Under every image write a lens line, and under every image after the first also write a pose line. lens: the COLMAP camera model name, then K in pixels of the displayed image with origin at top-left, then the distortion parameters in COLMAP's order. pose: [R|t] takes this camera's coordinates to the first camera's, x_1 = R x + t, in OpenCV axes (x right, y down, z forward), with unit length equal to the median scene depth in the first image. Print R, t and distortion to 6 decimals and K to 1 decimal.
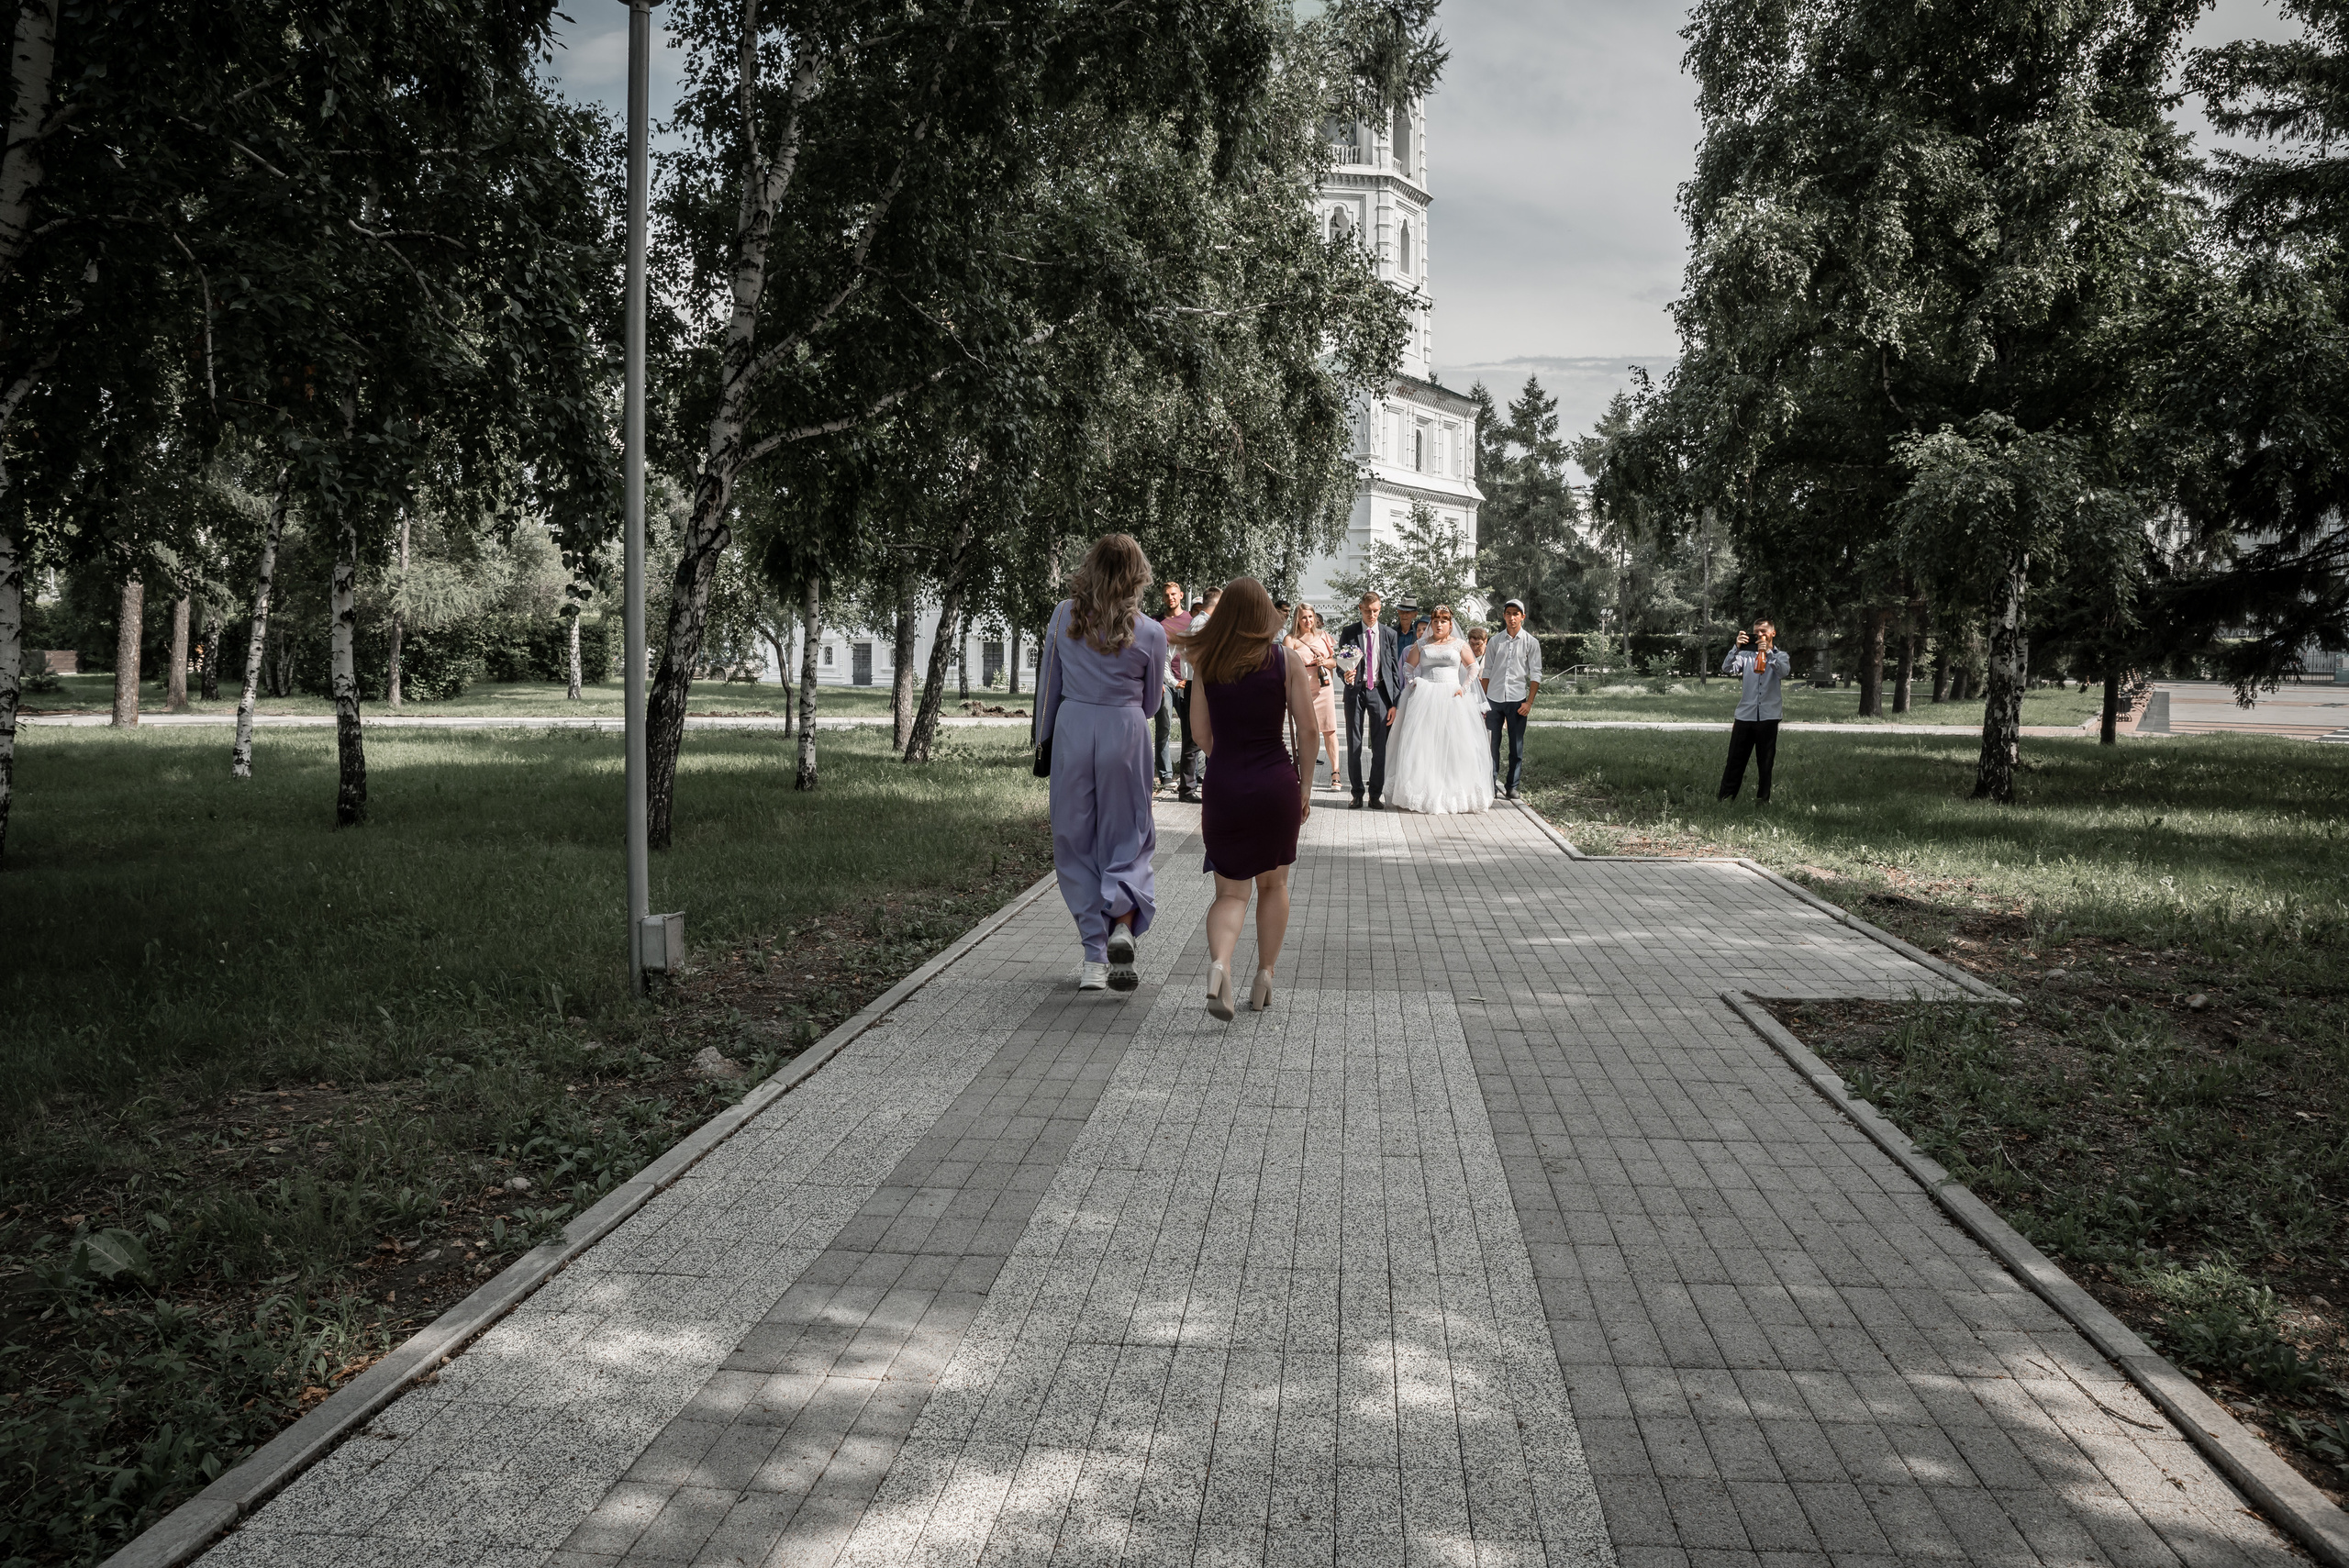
lens RADIAL K [[1649.1, 0, 1178.5], [0, 1649.1, 772.7], [0, 0, 1]] dist [-0.135607, 0.100478]
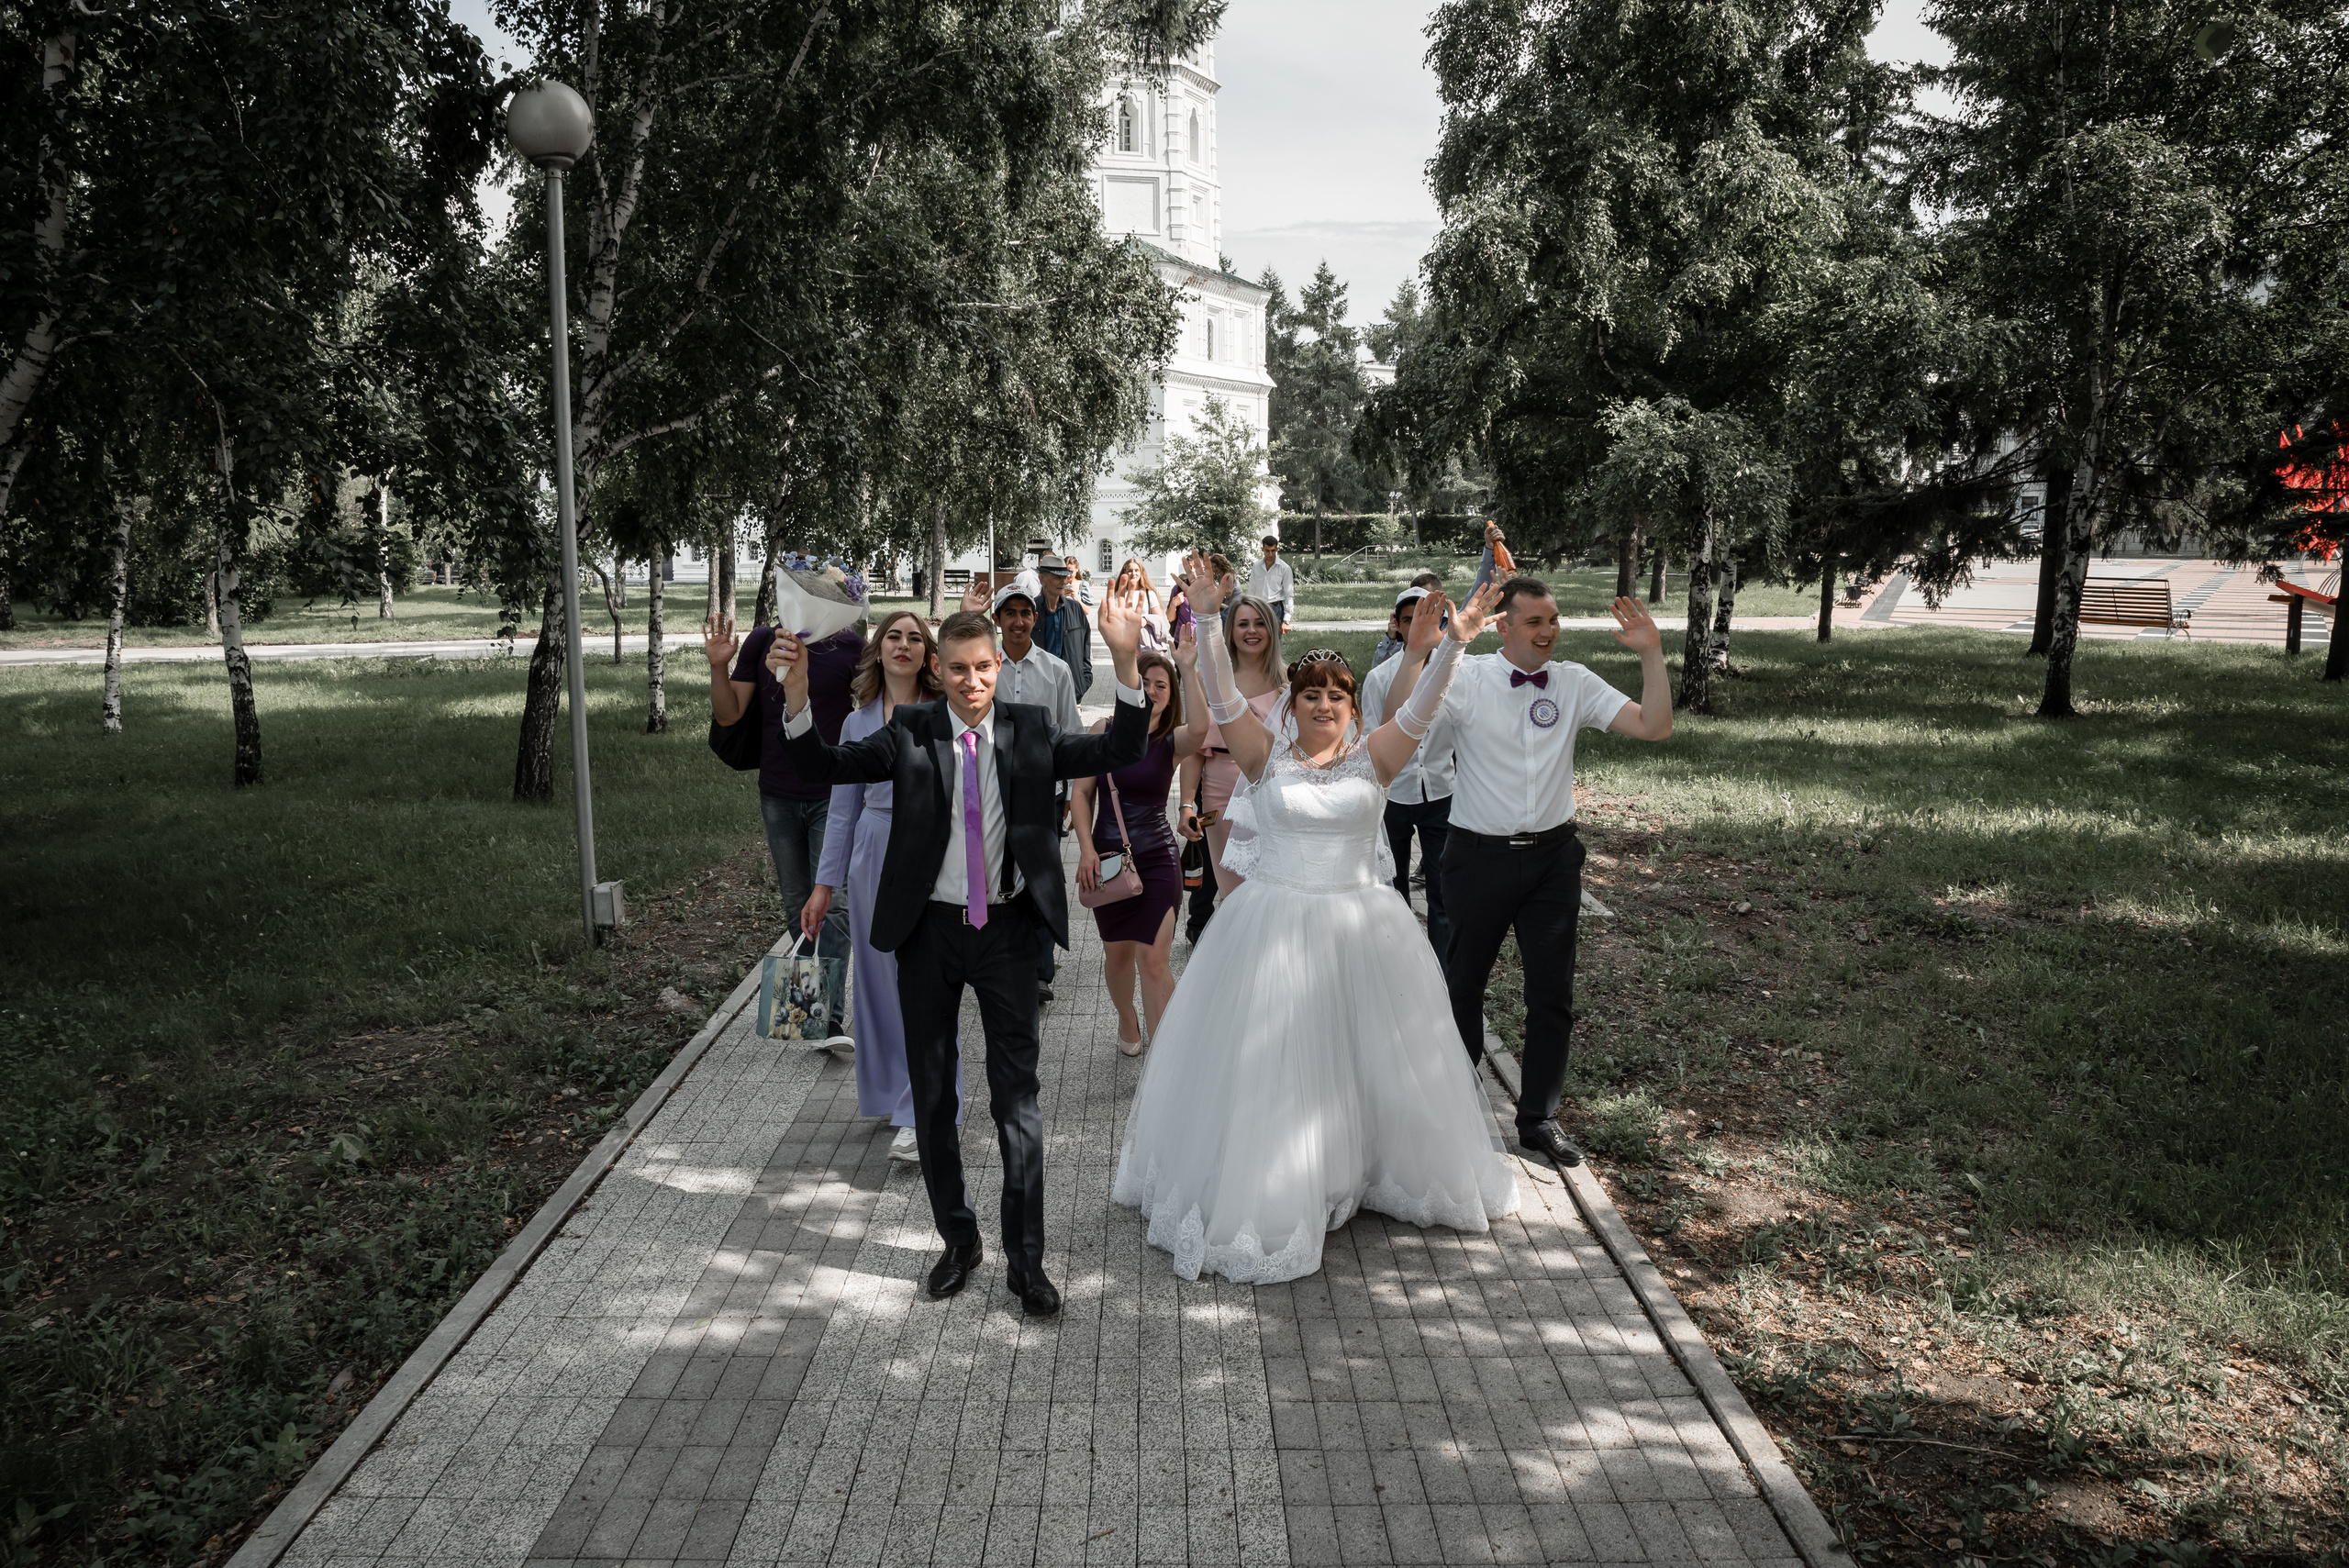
lens RADIAL K [[1651.2, 0, 1145.8], [0, 1651.2, 787.1], [0, 0, 1]] dist [-0.137273, 0.104311]
pose [[0.994790, -0.031539, 0.096940, -0.005139], [0.023160, 0.995994, 0.086373, -0.048854], [-0.099275, -0.083678, 0.991535, -0.177185]]
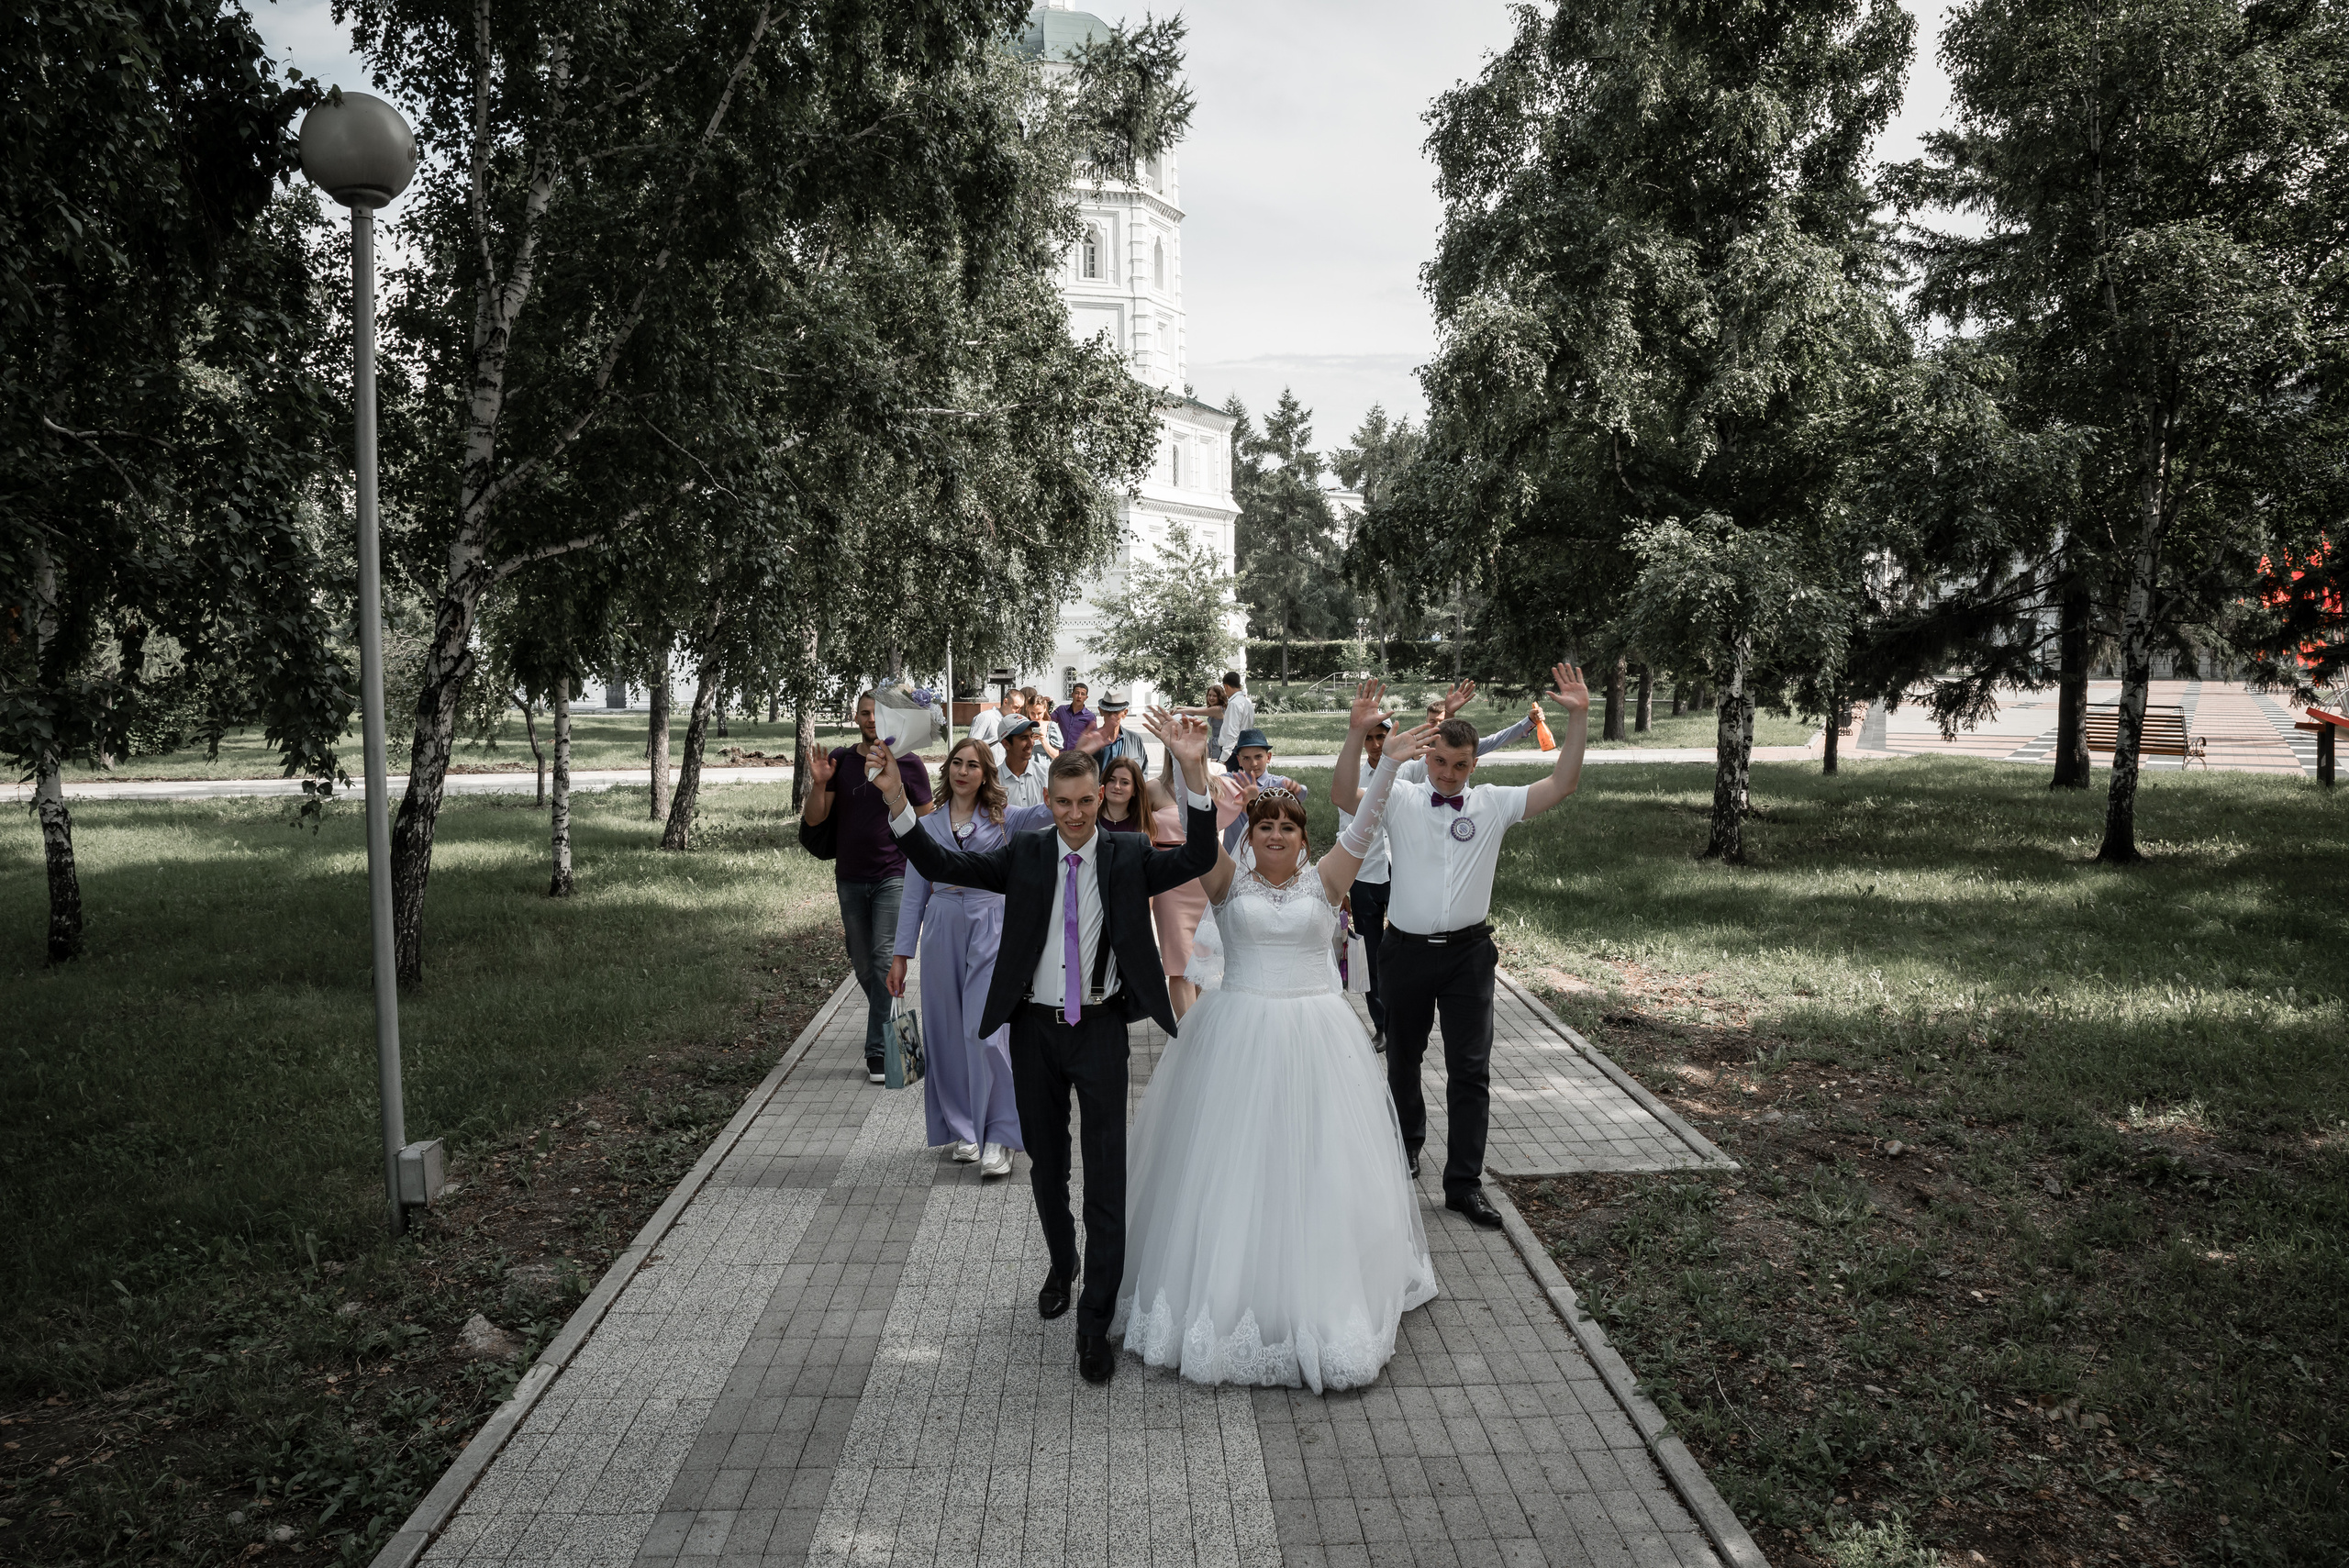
lens RADIAL K [[1649.1, 0, 1178.5], [0, 1649.1, 772.7], [0, 0, 1]] dist [-0.135607, 0.100478]
pose [[0.989644, -0.026827, 0.141013, 0.003458], [0.026609, 0.999640, 0.003434, -0.067317], [-0.141054, 0.000354, 0.990002, -0.011943]]
